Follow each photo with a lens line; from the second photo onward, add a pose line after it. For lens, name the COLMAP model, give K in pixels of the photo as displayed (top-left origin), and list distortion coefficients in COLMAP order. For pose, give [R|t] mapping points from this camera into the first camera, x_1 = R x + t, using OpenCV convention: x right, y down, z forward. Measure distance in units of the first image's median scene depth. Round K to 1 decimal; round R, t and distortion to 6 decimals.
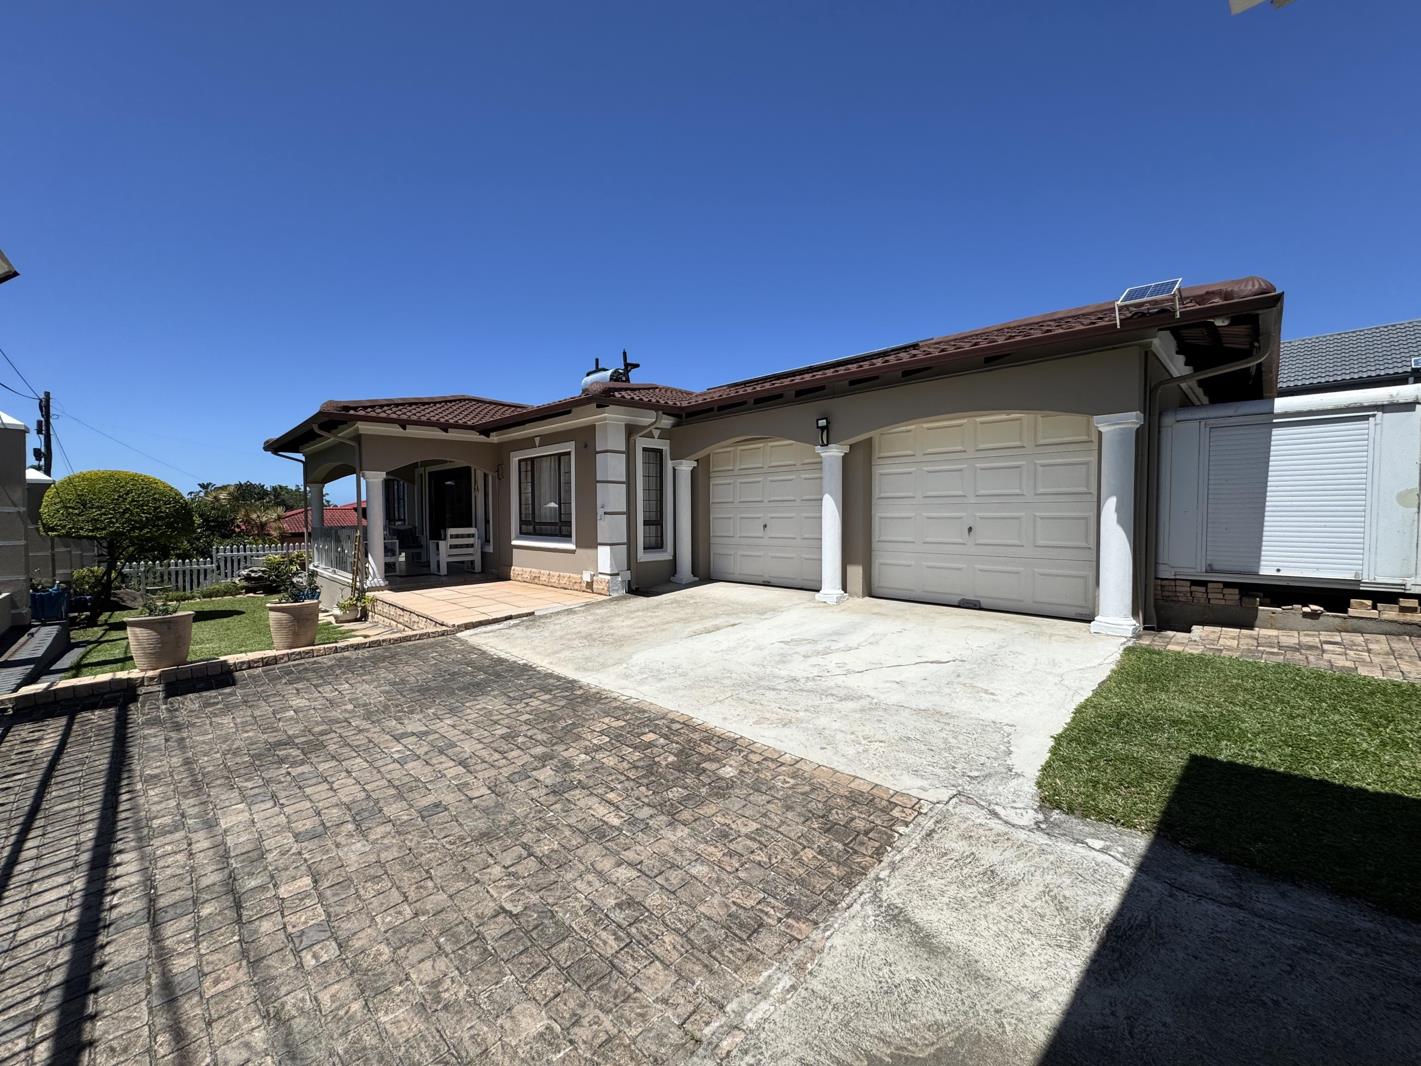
lens RADIAL K [[570.9, 0, 710.5], [0, 570.9, 533.0], [0, 0, 1]] dist [-0.002885, 0.000159]
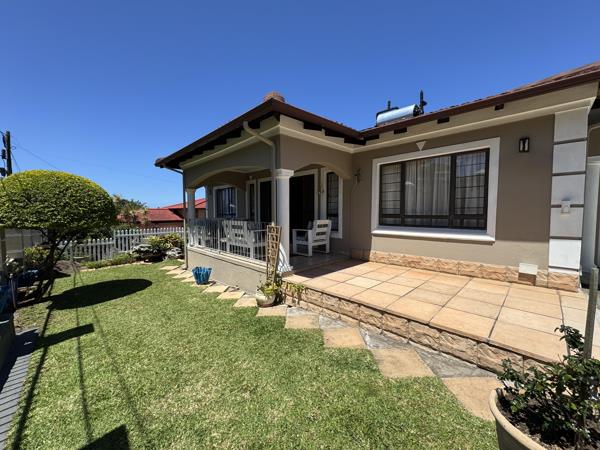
lens RADIAL K [[241.1, 0, 300.0], [0, 241.1, 225.0], [0, 0, 1]] dist [-0.002885, 0.000159]
pose [[0.999994, 0.002173, -0.002509, -0.499808], [-0.002130, 0.999853, 0.017013, -0.006655], [0.002546, -0.017007, 0.999852, 0.466007]]
